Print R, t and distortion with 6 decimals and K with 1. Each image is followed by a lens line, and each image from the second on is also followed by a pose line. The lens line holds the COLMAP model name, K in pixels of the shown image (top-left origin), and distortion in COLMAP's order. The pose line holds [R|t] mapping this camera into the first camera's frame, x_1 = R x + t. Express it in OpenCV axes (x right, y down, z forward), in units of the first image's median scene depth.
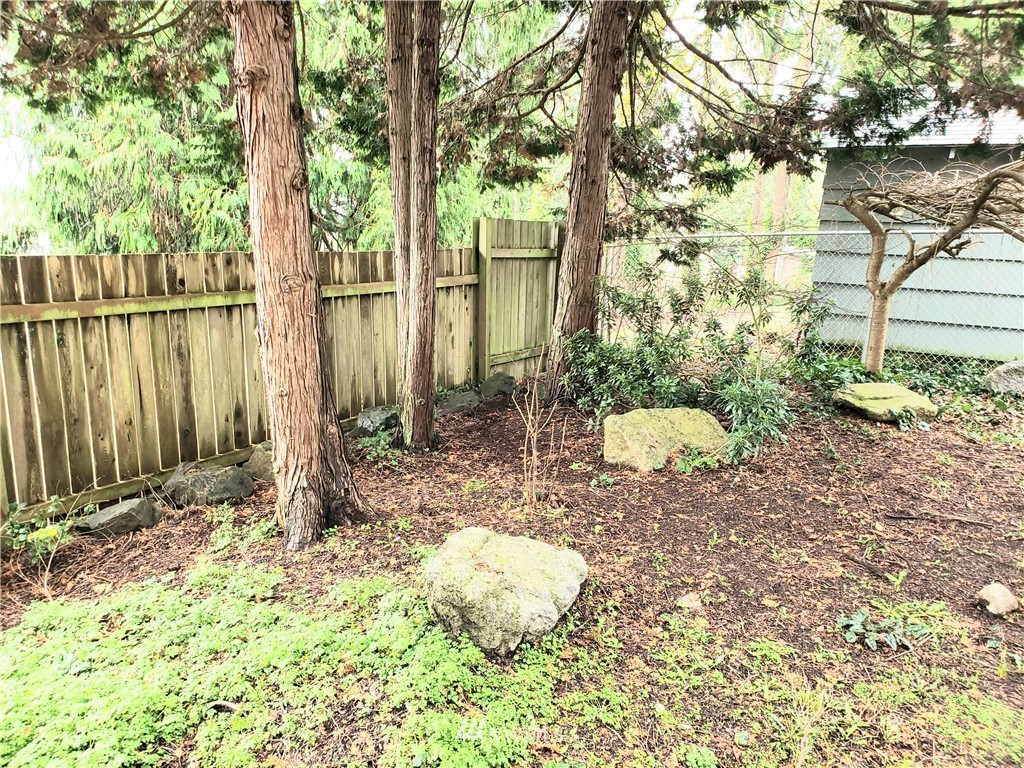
lens RADIAL K [[790.8, 0, 507.1], [0, 790.8, 381.6], [0, 0, 1]] dist [0.045484, -0.033777]
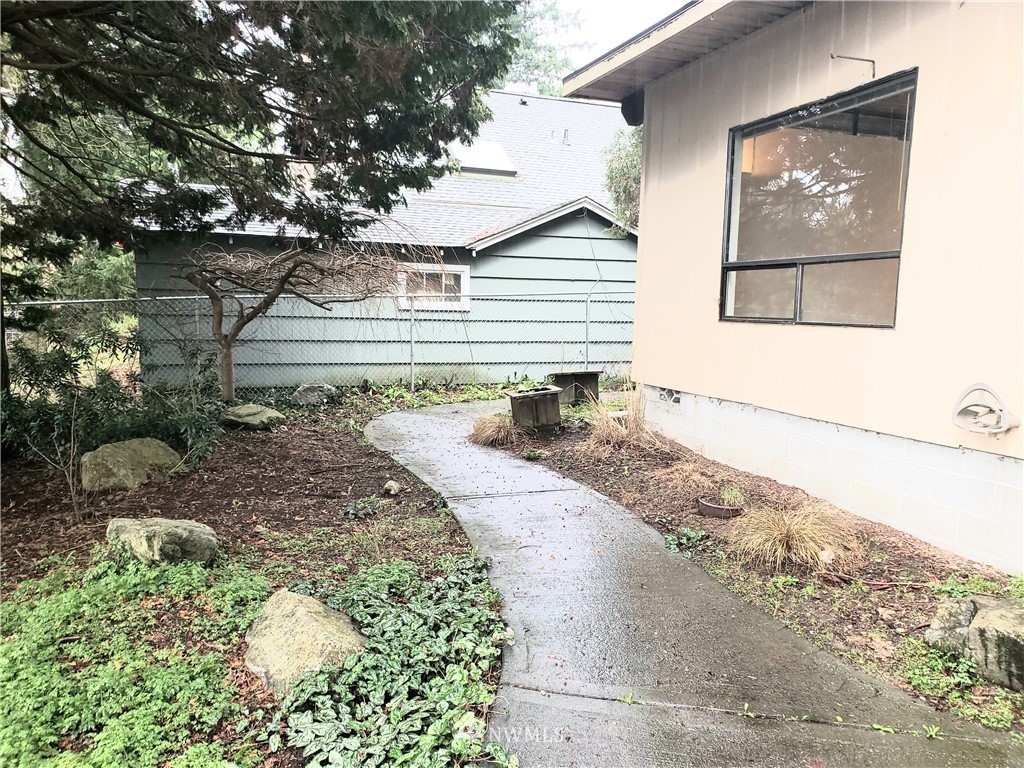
lens RADIAL K [[790.8, 0, 512.8], [0, 790.8, 385.2], [0, 0, 1]] dist [0.045484, -0.033777]
pose [[0.580868, -0.108333, 0.806756, -0.360559], [0.166936, 0.985892, 0.012193, 0.027716], [-0.796696, 0.127594, 0.590758, -0.188748]]
